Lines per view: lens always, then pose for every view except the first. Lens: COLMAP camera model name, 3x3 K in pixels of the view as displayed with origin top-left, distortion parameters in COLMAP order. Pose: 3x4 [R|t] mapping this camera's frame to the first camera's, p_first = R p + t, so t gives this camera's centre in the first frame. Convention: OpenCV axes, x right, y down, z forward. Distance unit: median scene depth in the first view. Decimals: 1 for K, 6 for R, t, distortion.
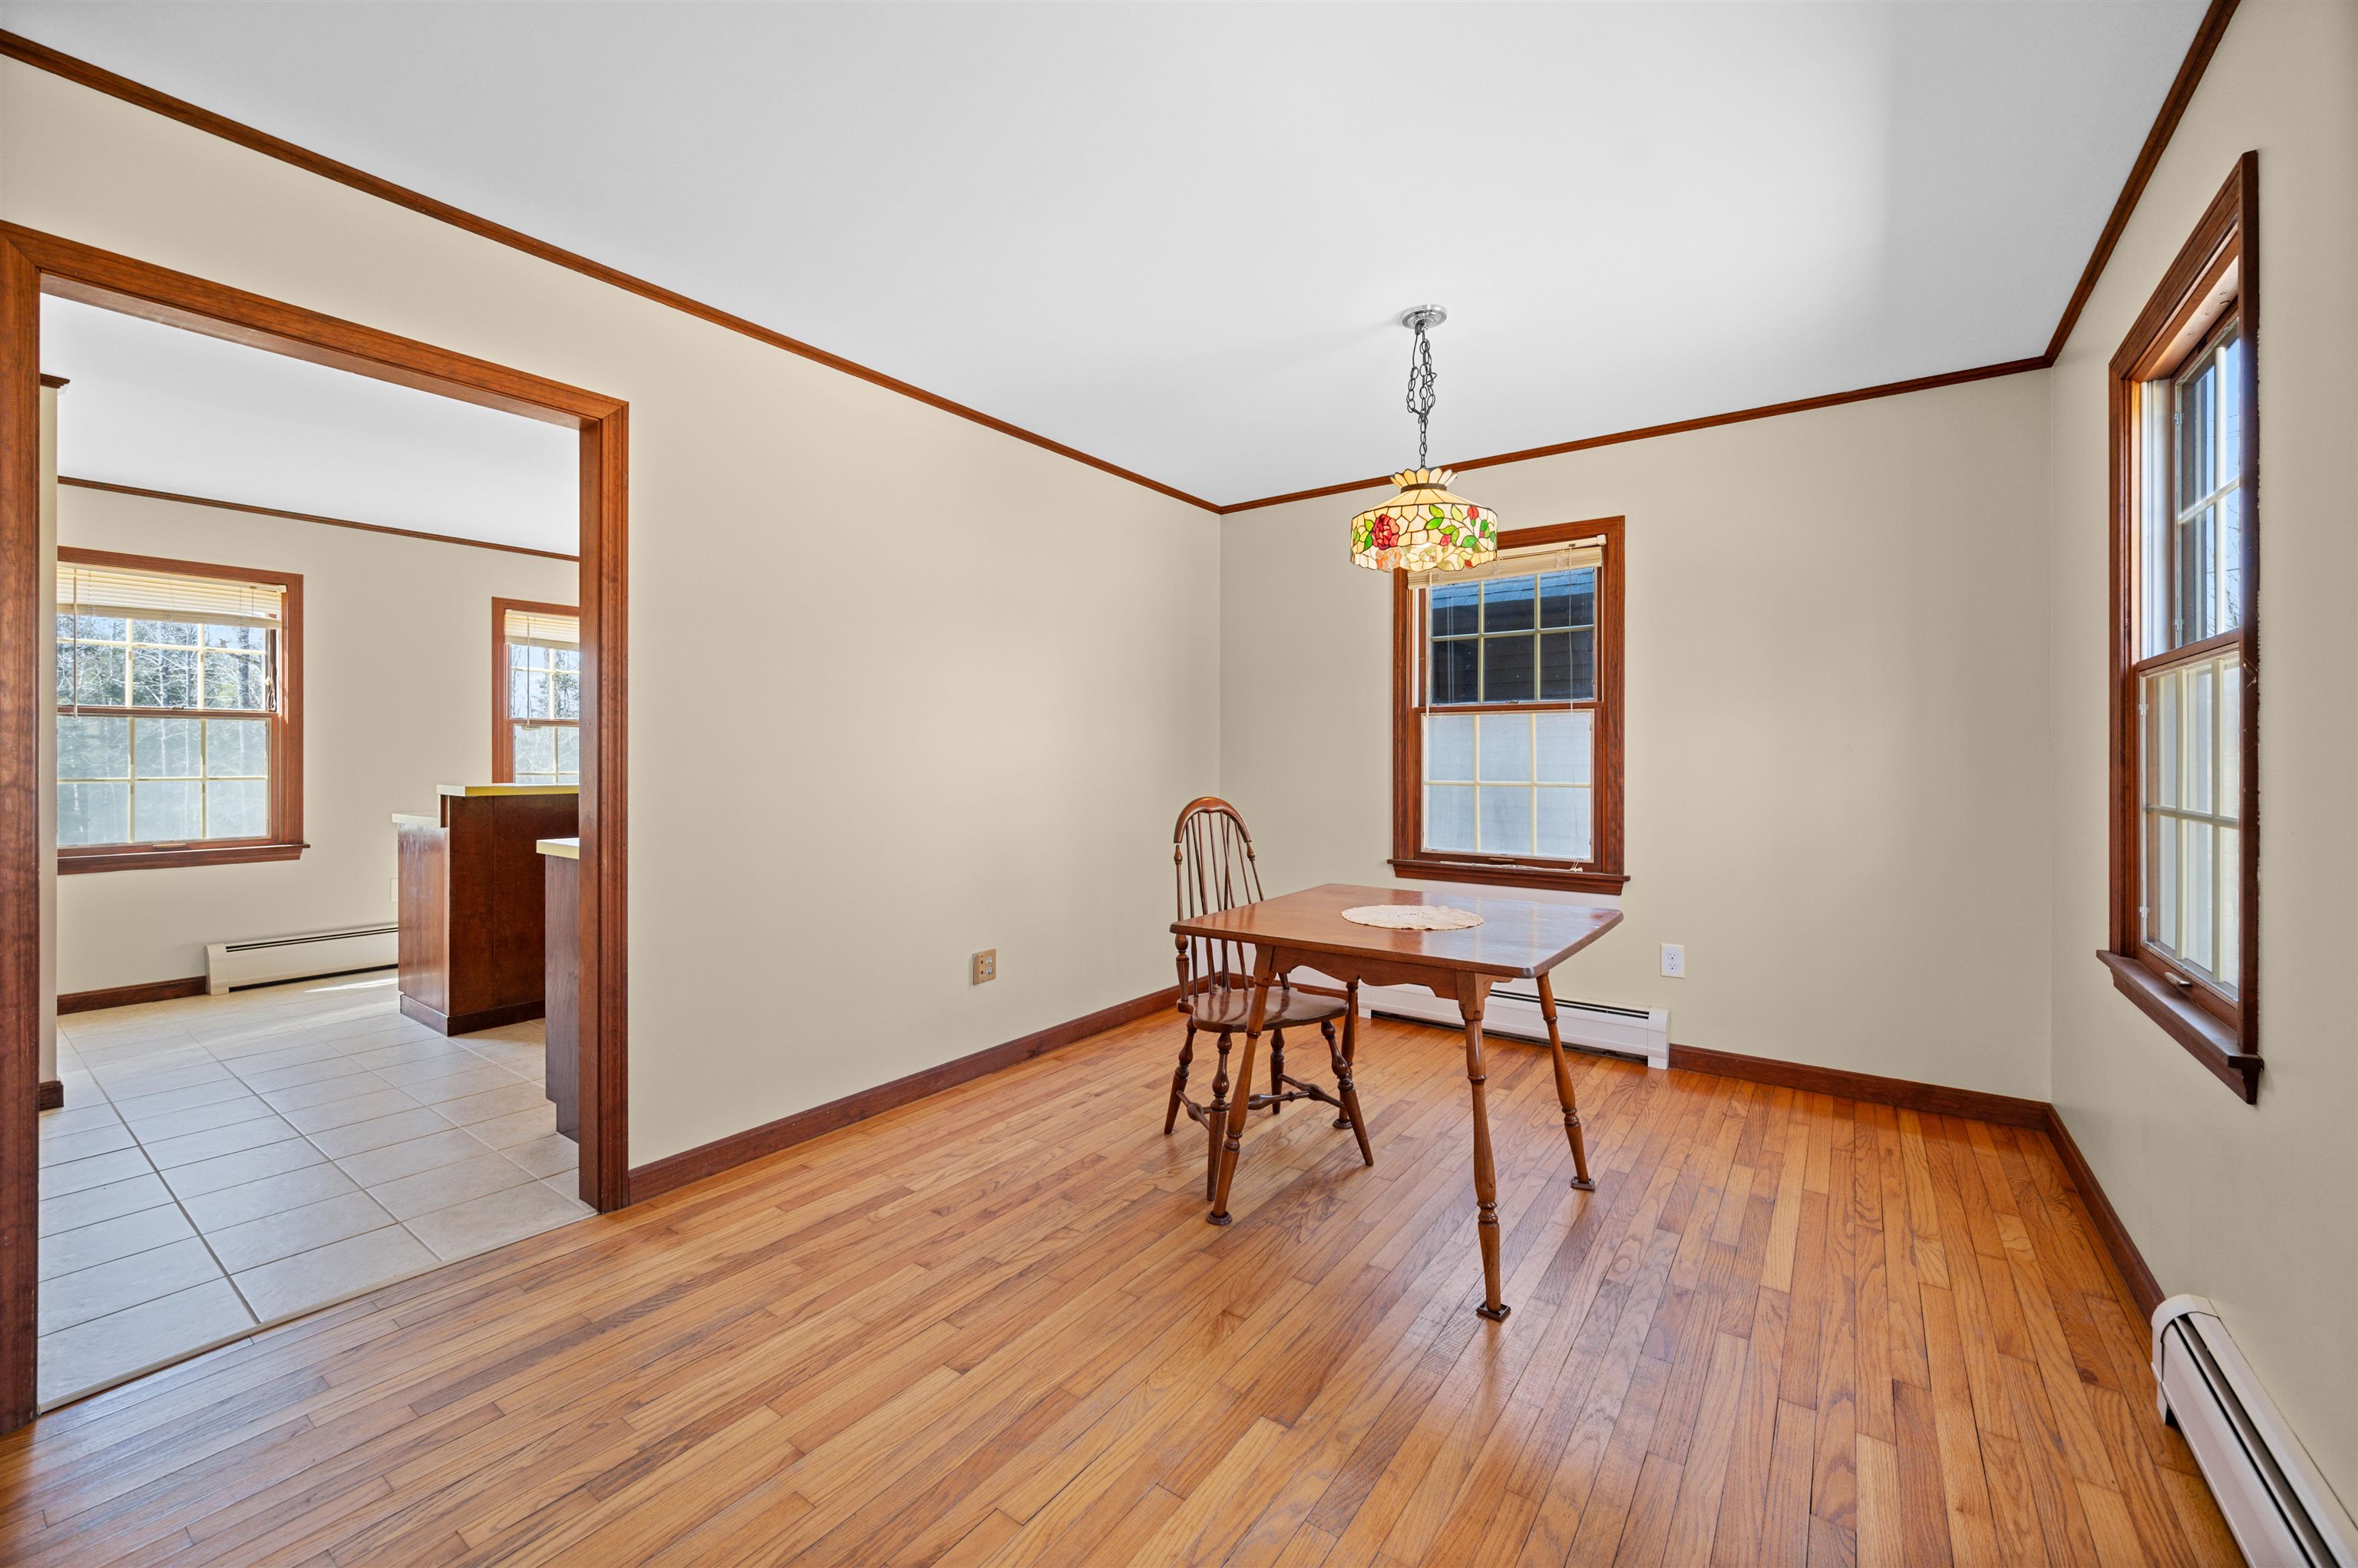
lens RADIAL K [[939.9, 0, 1203.8], [0, 939.9, 747.4], [0, 0, 1]] dist [-0.000546, -0.000771]
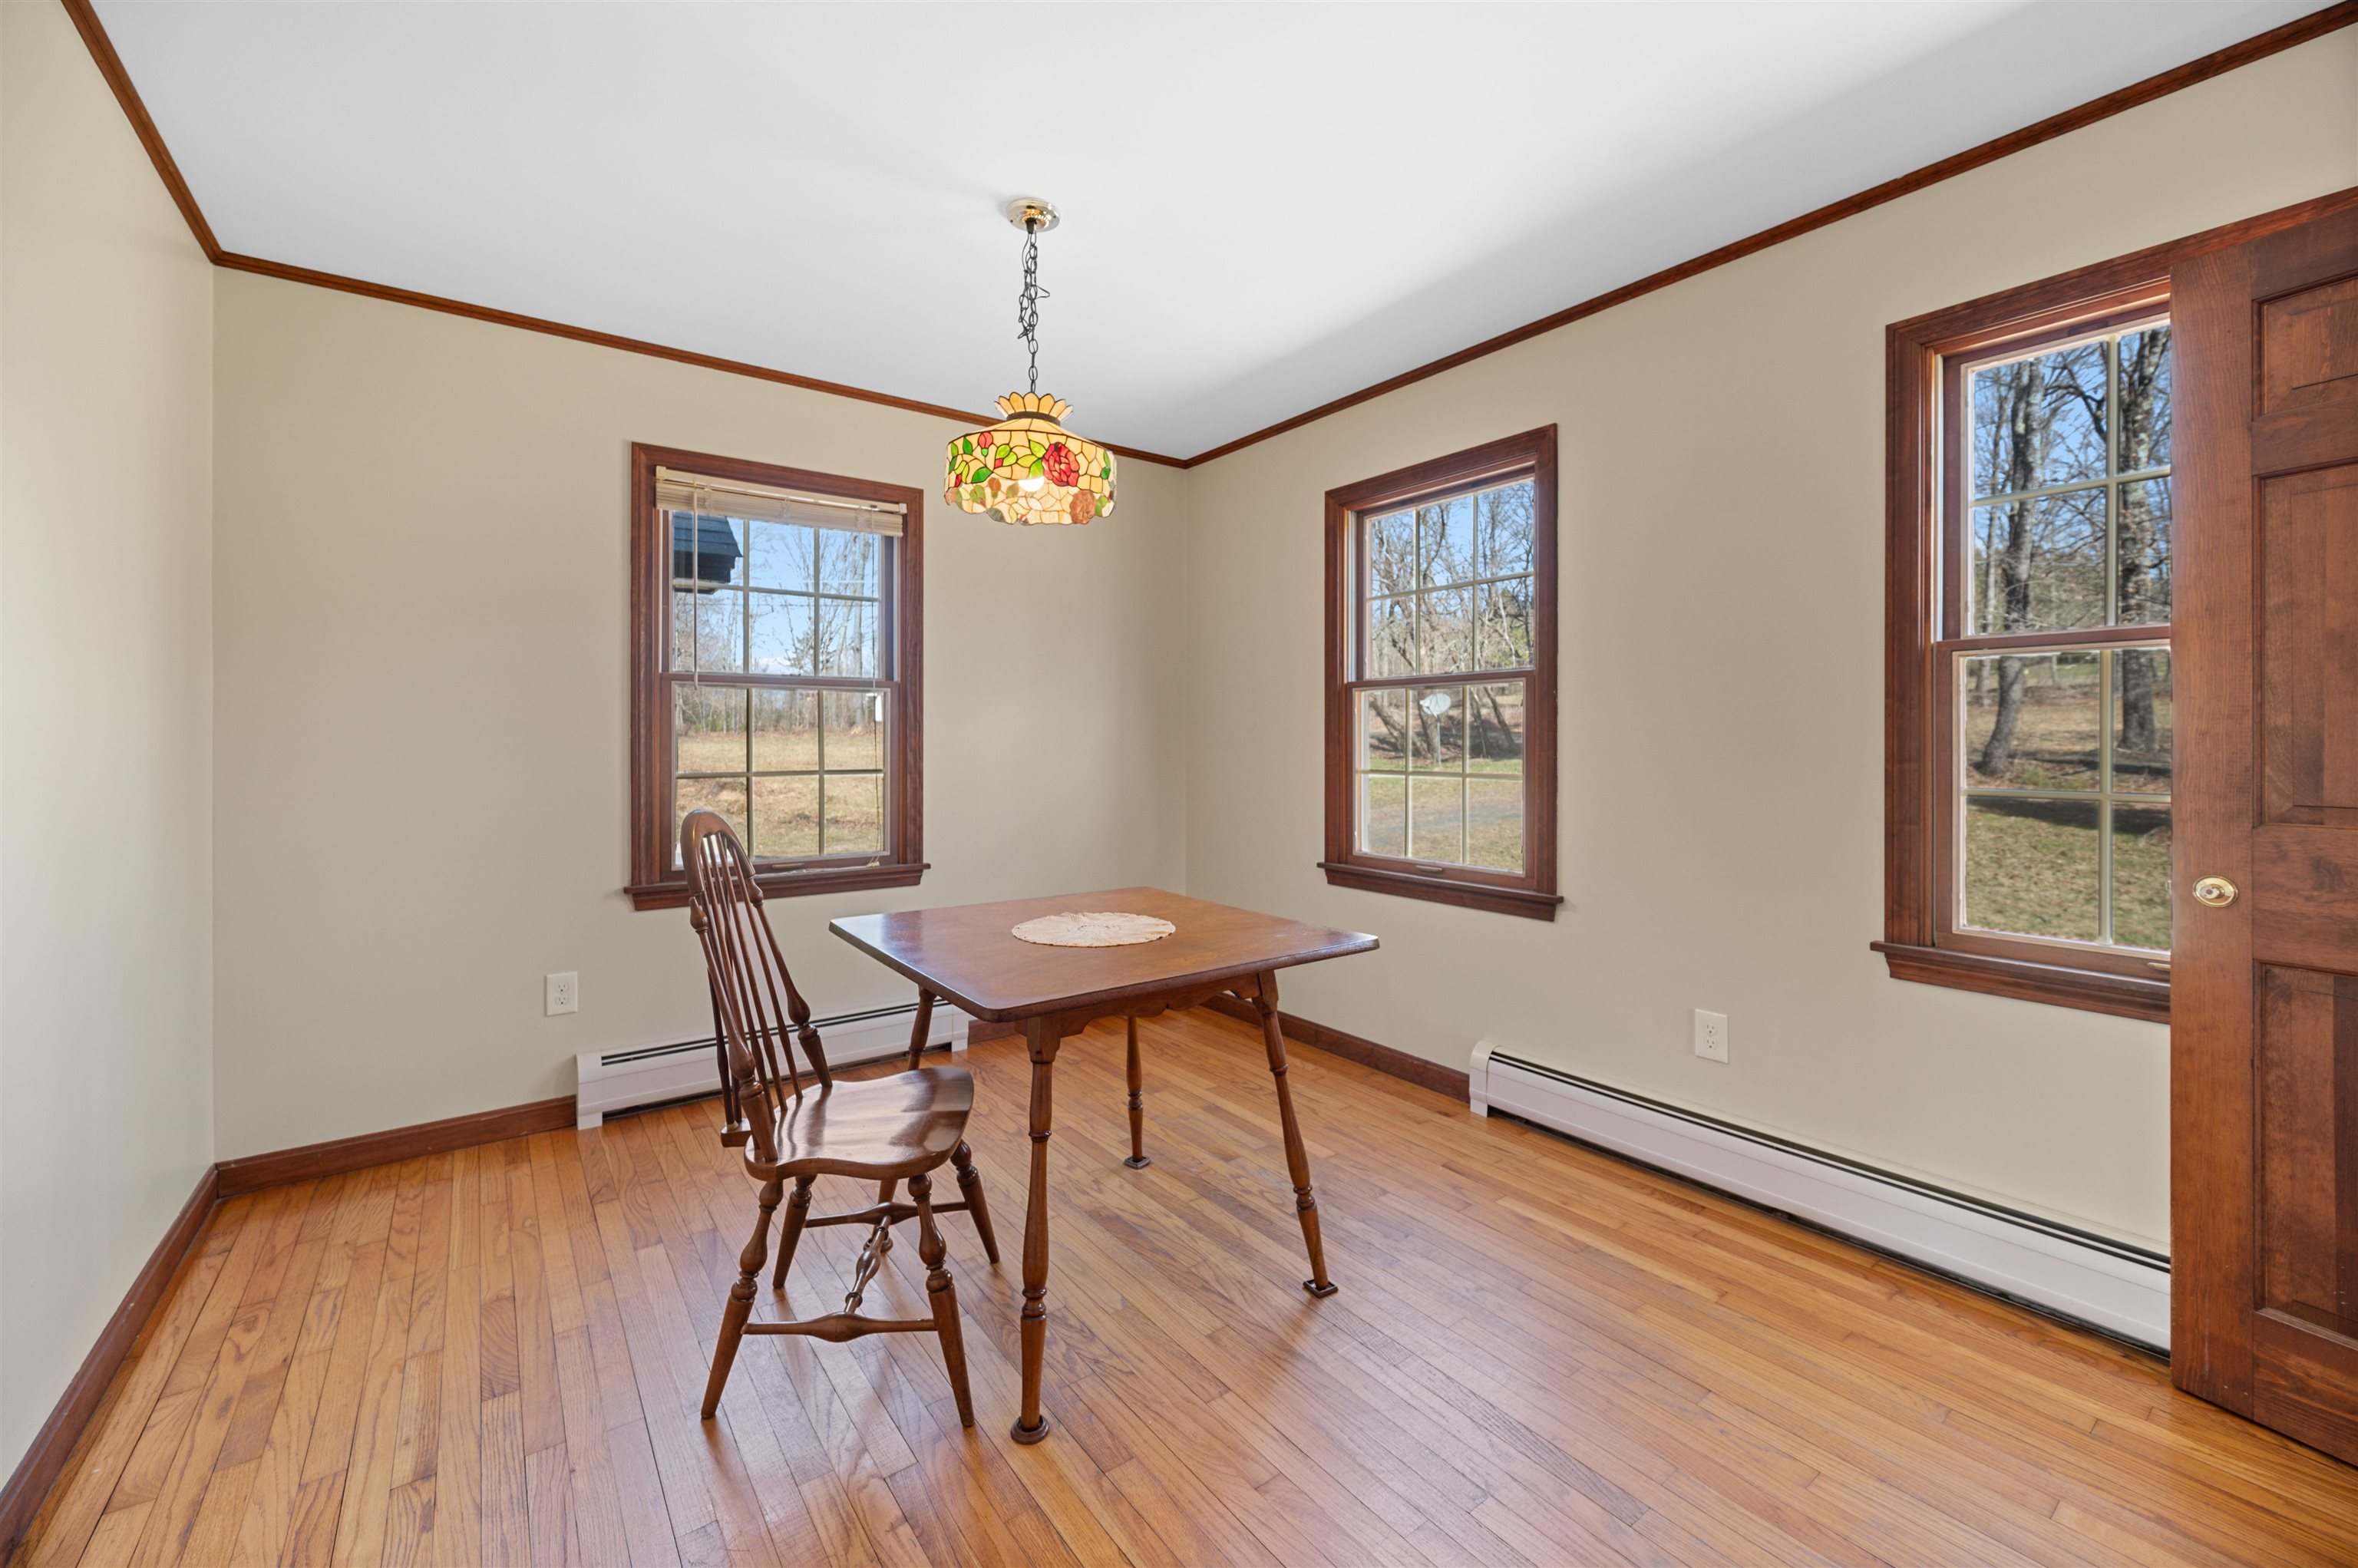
lens RADIAL K [[939.9, 0, 1159.5], [0, 939.9, 740.9], [0, 0, 1]] dist [-0.000546, -0.000771]
pose [[0.324034, -0.000430, 0.946045, -0.426825], [-0.011040, 0.999930, 0.004236, 0.004178], [-0.945981, -0.011817, 0.324006, 0.508194]]
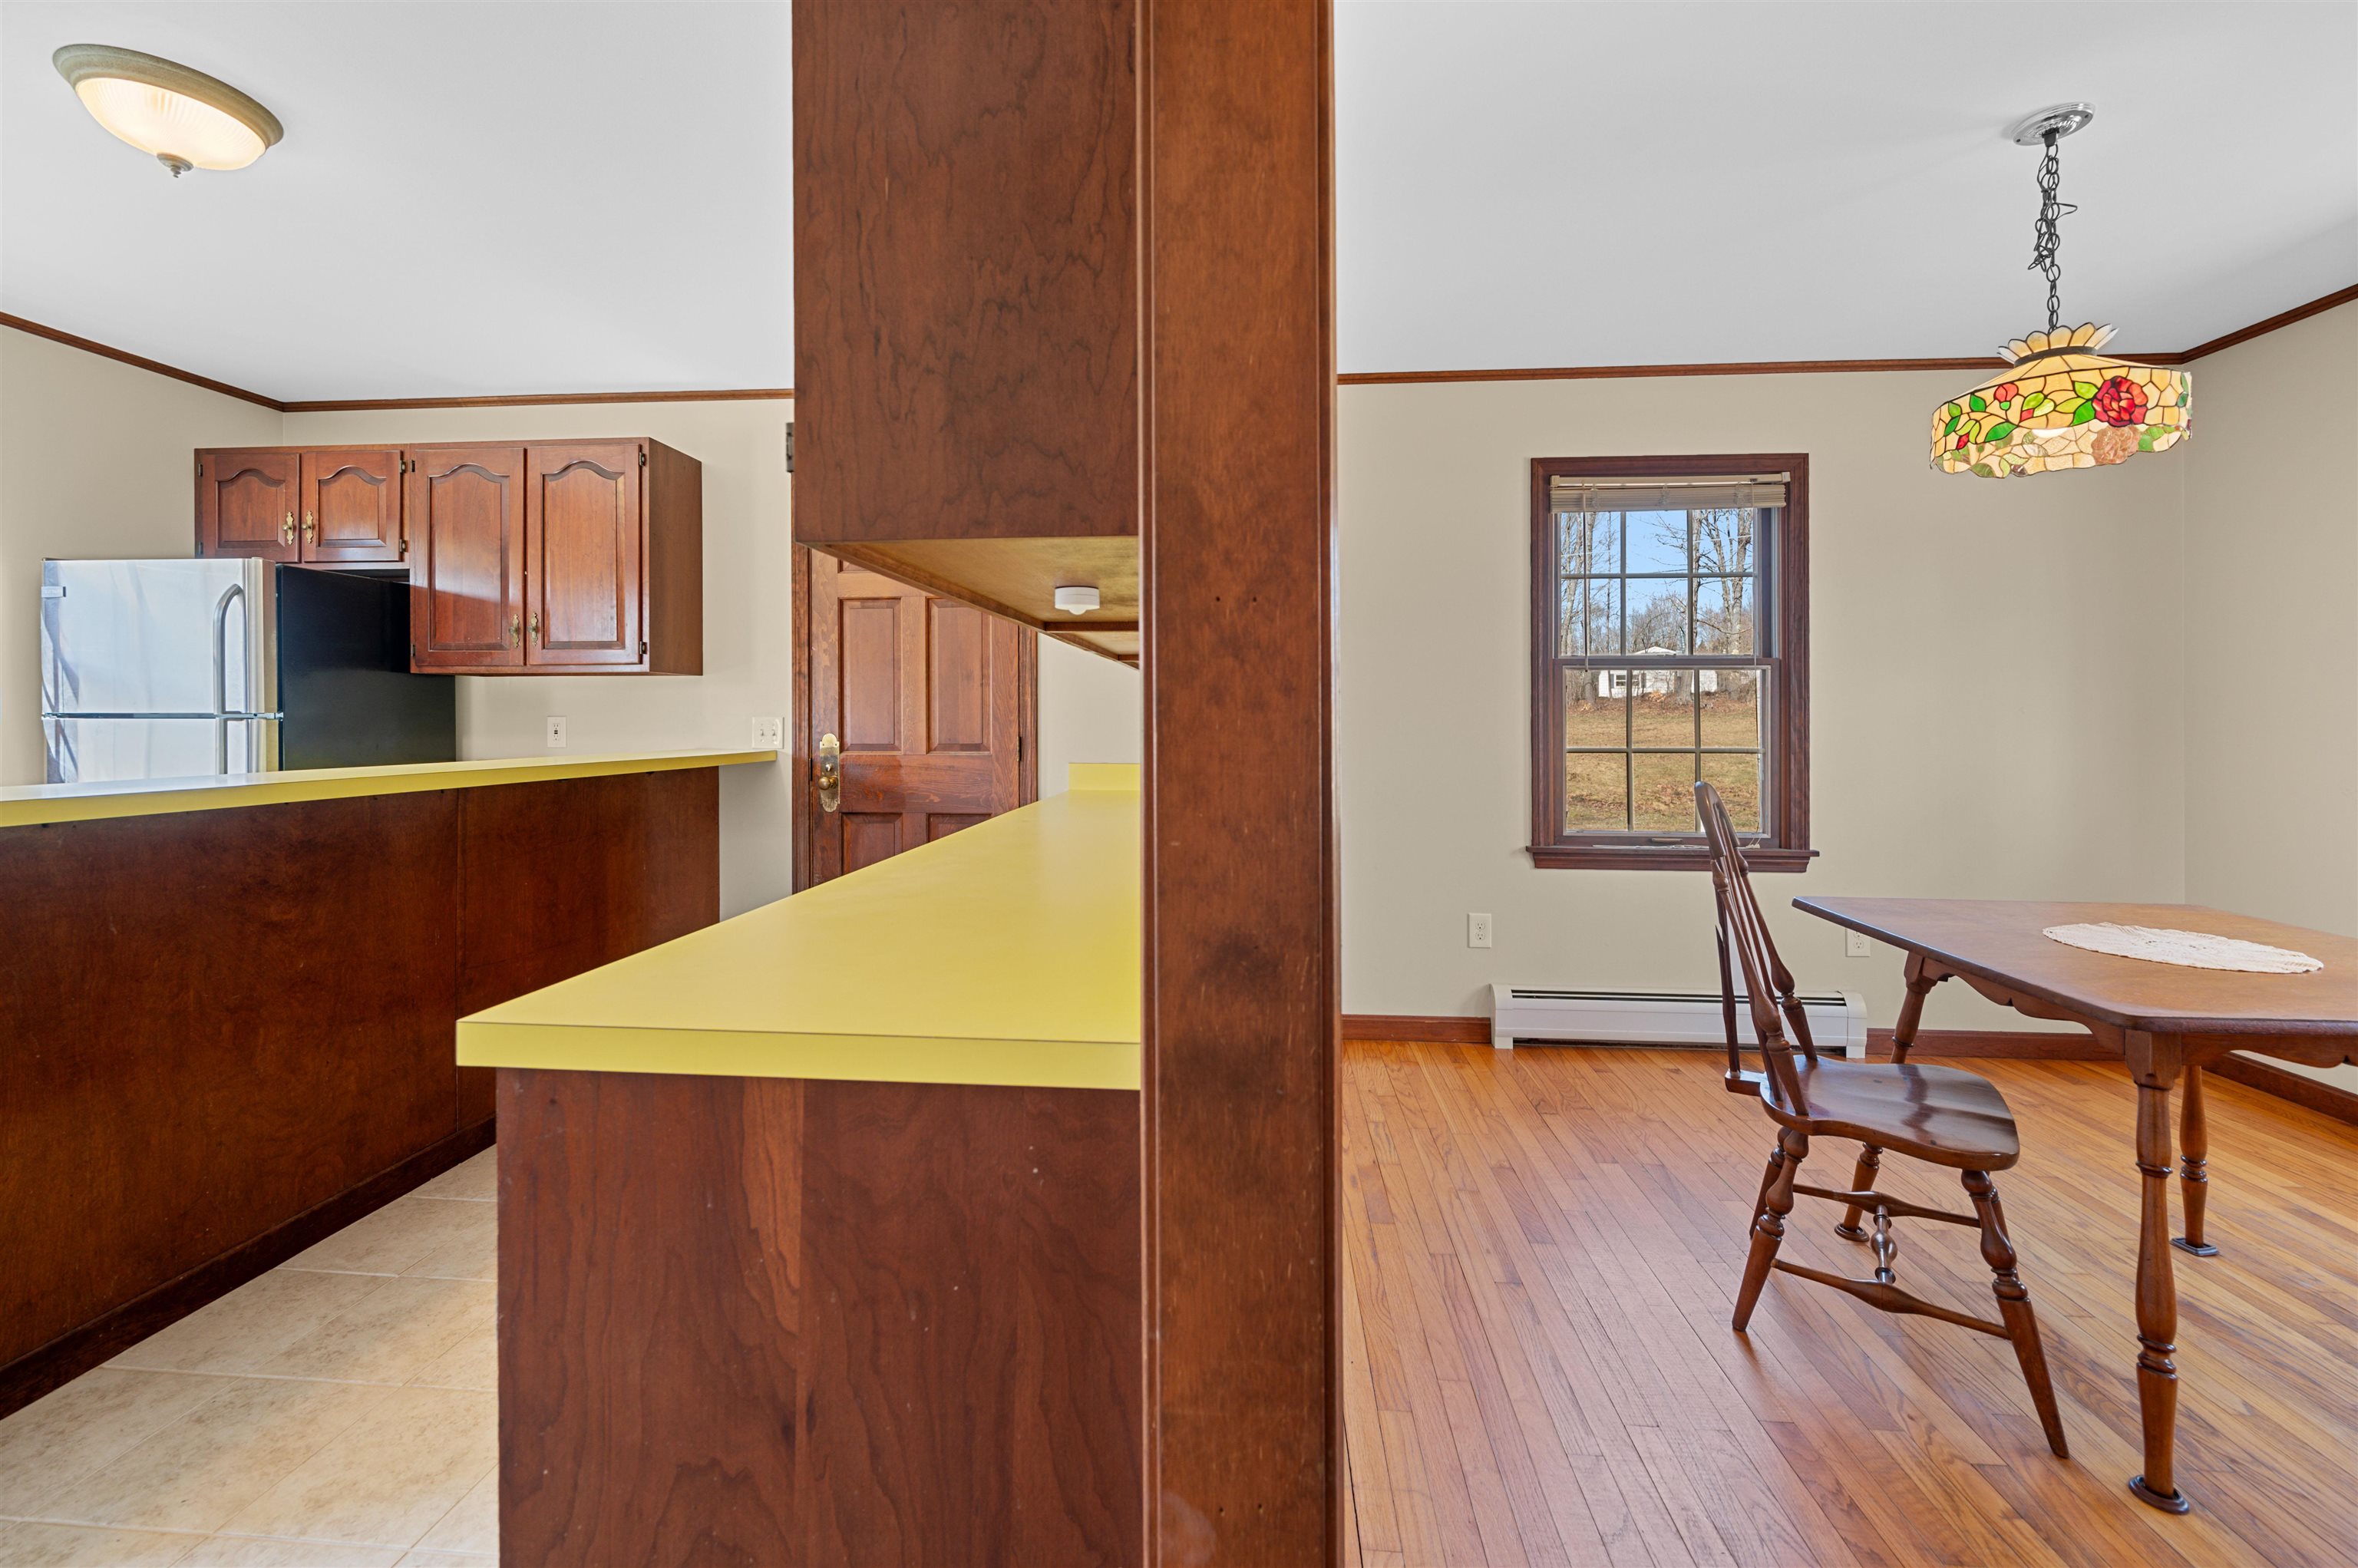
lens RADIAL K [[939.9, 0, 1178.1], [0, 939.9, 713.4], [0, 0, 1]] dist [-0.000546, -0.000771]
pose [[0.861386, 0.003851, 0.507937, -0.596858], [-0.008163, 0.999947, 0.006262, 0.003680], [-0.507886, -0.009540, 0.861371, 0.584895]]
